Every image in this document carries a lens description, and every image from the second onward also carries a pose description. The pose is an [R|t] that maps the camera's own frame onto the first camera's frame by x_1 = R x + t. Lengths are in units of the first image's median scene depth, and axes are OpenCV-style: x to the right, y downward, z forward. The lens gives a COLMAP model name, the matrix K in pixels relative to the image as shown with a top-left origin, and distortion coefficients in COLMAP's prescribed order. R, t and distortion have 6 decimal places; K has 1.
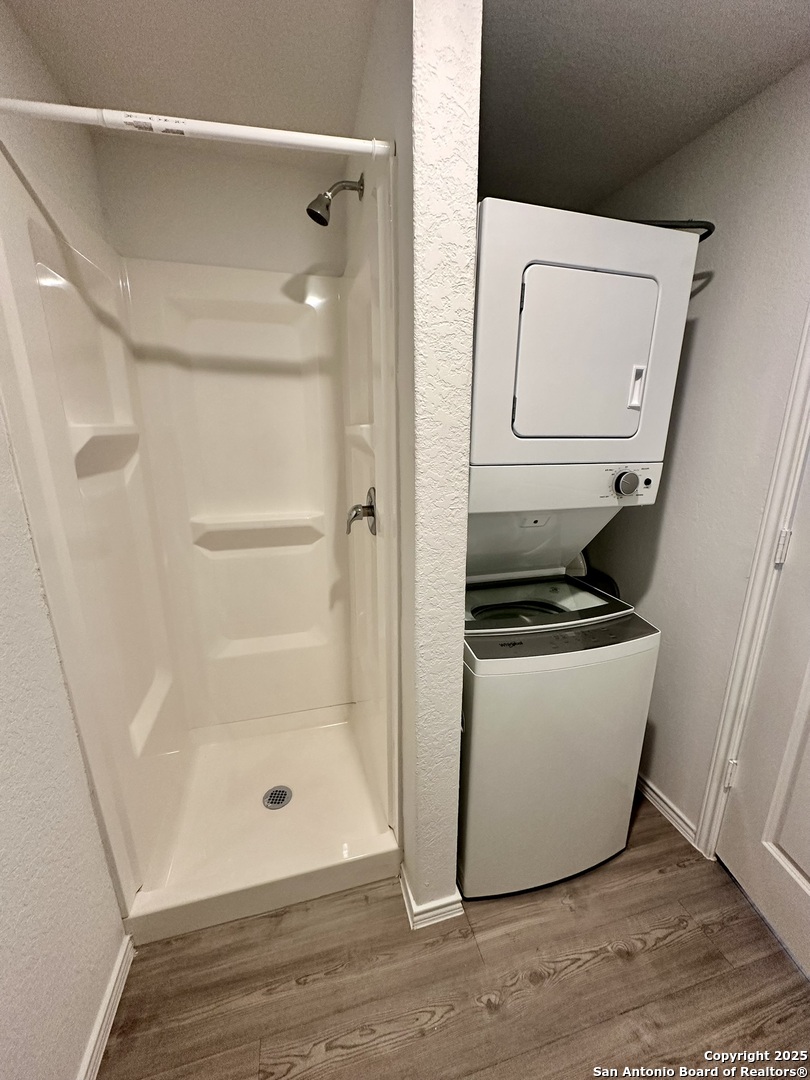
lens RADIAL K [[426.5, 0, 406.9], [0, 426.5, 541.4], [0, 0, 1]] dist [-0.006398, 0.001481]
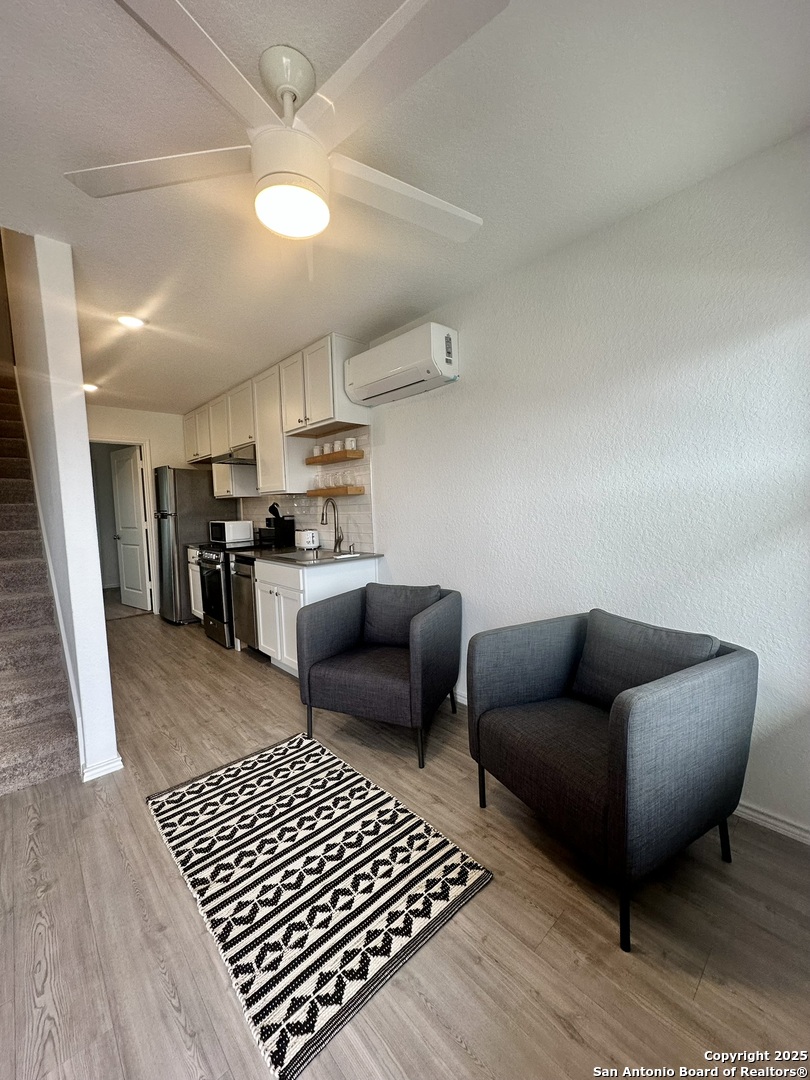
lens RADIAL K [[426.5, 0, 402.5], [0, 426.5, 535.6], [0, 0, 1]] dist [-0.006398, 0.001481]
pose [[-0.464664, -0.056149, 0.883705, -1.469912], [0.250120, 0.949024, 0.191815, 0.055369], [-0.849428, 0.310162, -0.426933, 0.268103]]
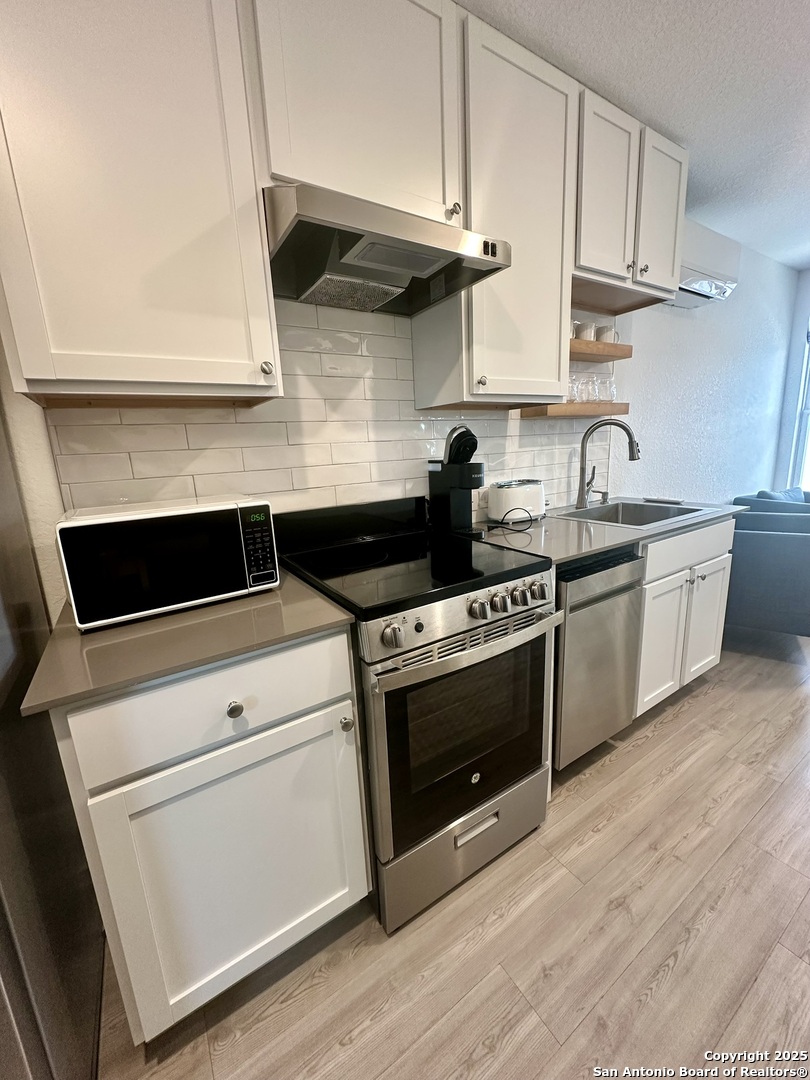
lens RADIAL K [[426.5, 0, 403.4], [0, 426.5, 538.5], [0, 0, 1]] dist [-0.006398, 0.001481]
pose [[-0.952724, 0.105859, -0.284801, 3.104908], [-0.032051, 0.897099, 0.440666, -0.077566], [0.302143, 0.428961, -0.851295, 0.905181]]
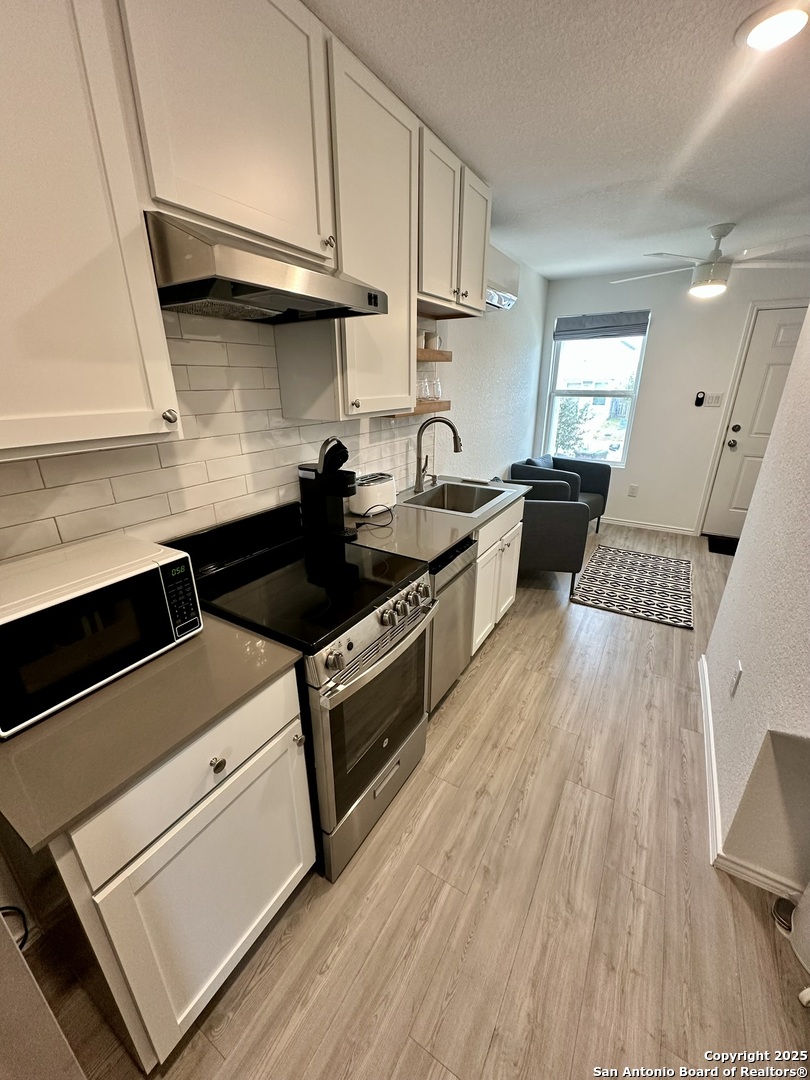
lens RADIAL K [[426.5, 0, 402.1], [0, 426.5, 538.8], [0, 0, 1]] dist [-0.006398, 0.001481]
pose [[-0.727416, 0.238299, -0.643490, 3.377599], [-0.172991, 0.843790, 0.508028, -0.320622], [0.664033, 0.480865, -0.572563, 0.801212]]
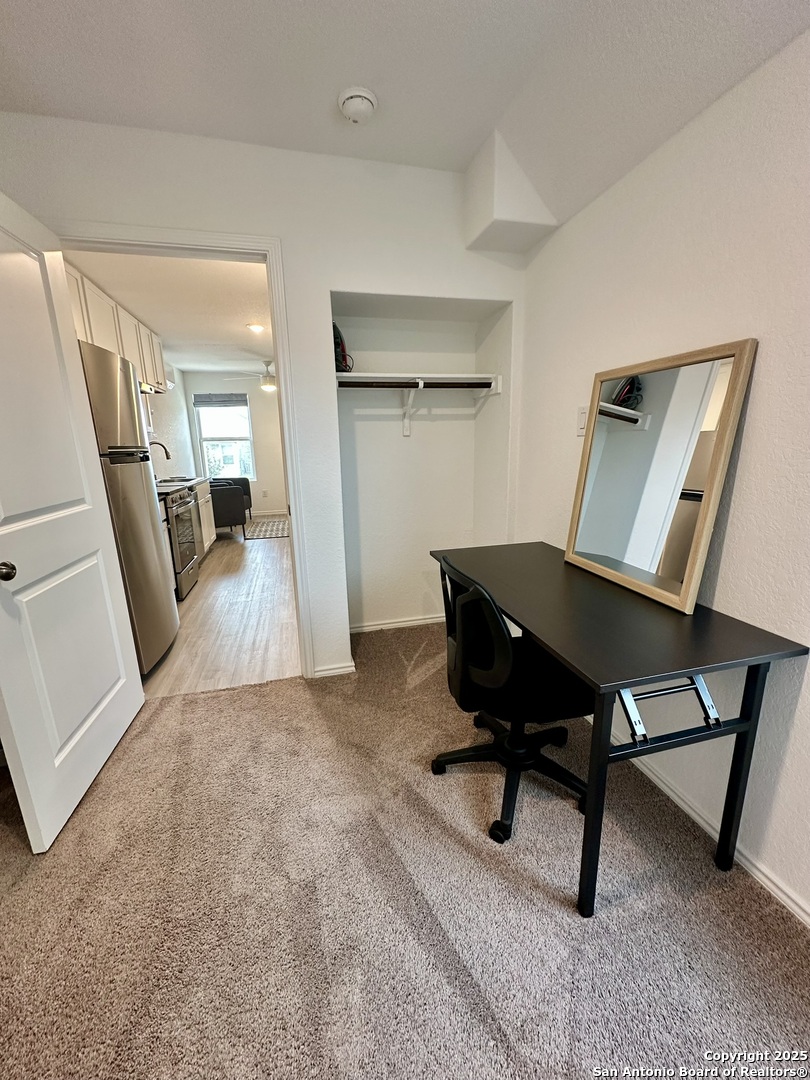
lens RADIAL K [[426.5, 0, 406.4], [0, 426.5, 537.3], [0, 0, 1]] dist [-0.006398, 0.001481]
pose [[-0.006064, 0.214107, -0.976791, 6.135126], [-0.230158, 0.950286, 0.209726, -0.326229], [0.973134, 0.226088, 0.043516, 1.890136]]
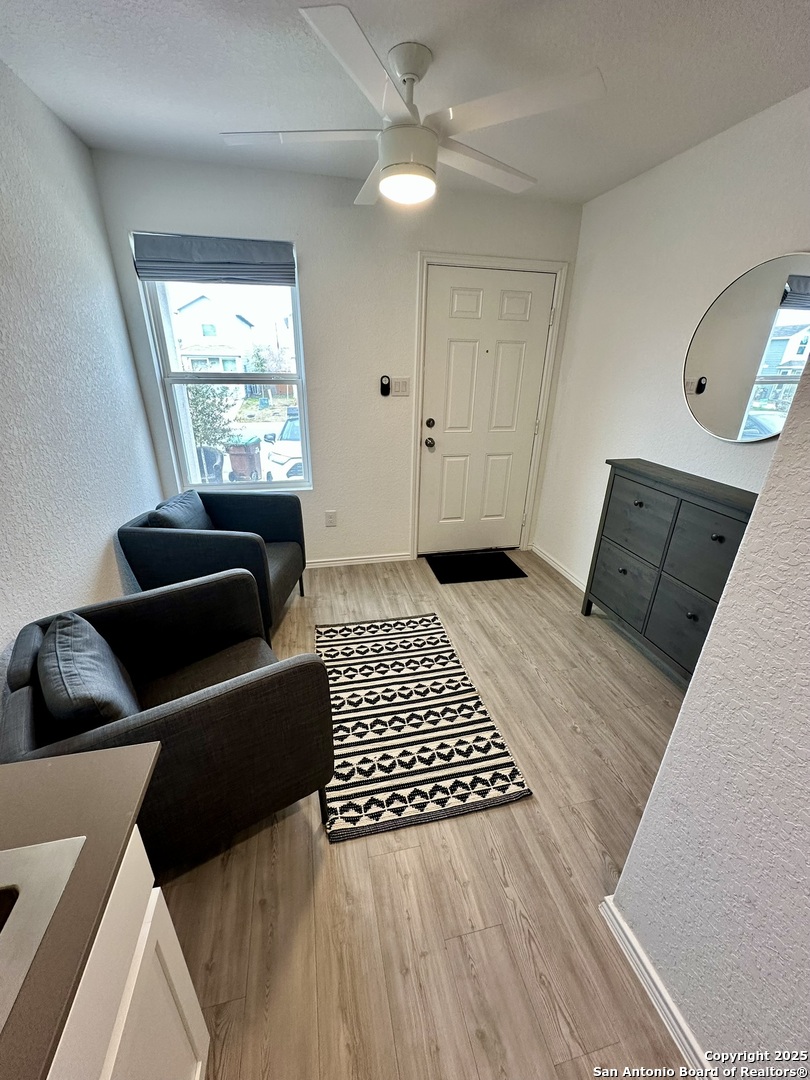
lens RADIAL K [[426.5, 0, 404.0], [0, 426.5, 539.1], [0, 0, 1]] dist [-0.006398, 0.001481]
pose [[-0.034666, 0.383422, -0.922923, 1.598439], [-0.270903, 0.885298, 0.377966, -0.099587], [0.961982, 0.263125, 0.073181, -0.040559]]
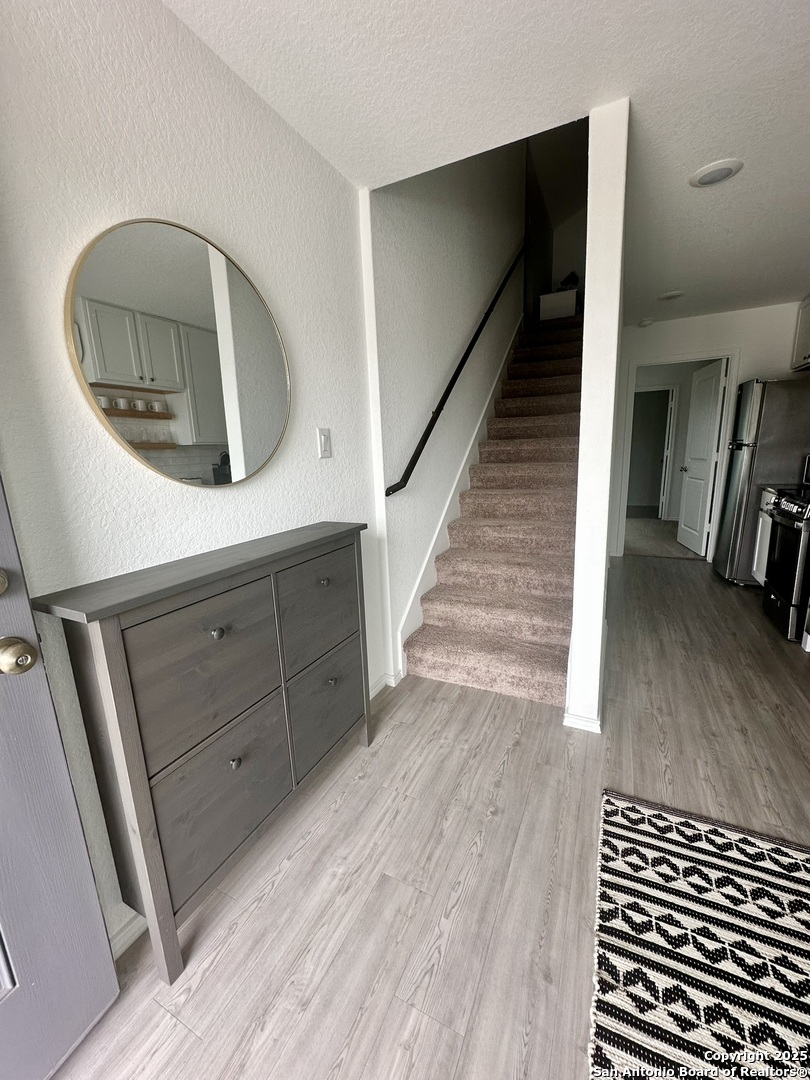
lens RADIAL K [[426.5, 0, 405.8], [0, 426.5, 539.8], [0, 0, 1]] dist [-0.006398, 0.001481]
pose [[0.658981, -0.184537, 0.729171, -0.892265], [0.232927, 0.971848, 0.035448, 0.073007], [-0.715185, 0.146484, 0.683413, 0.091073]]
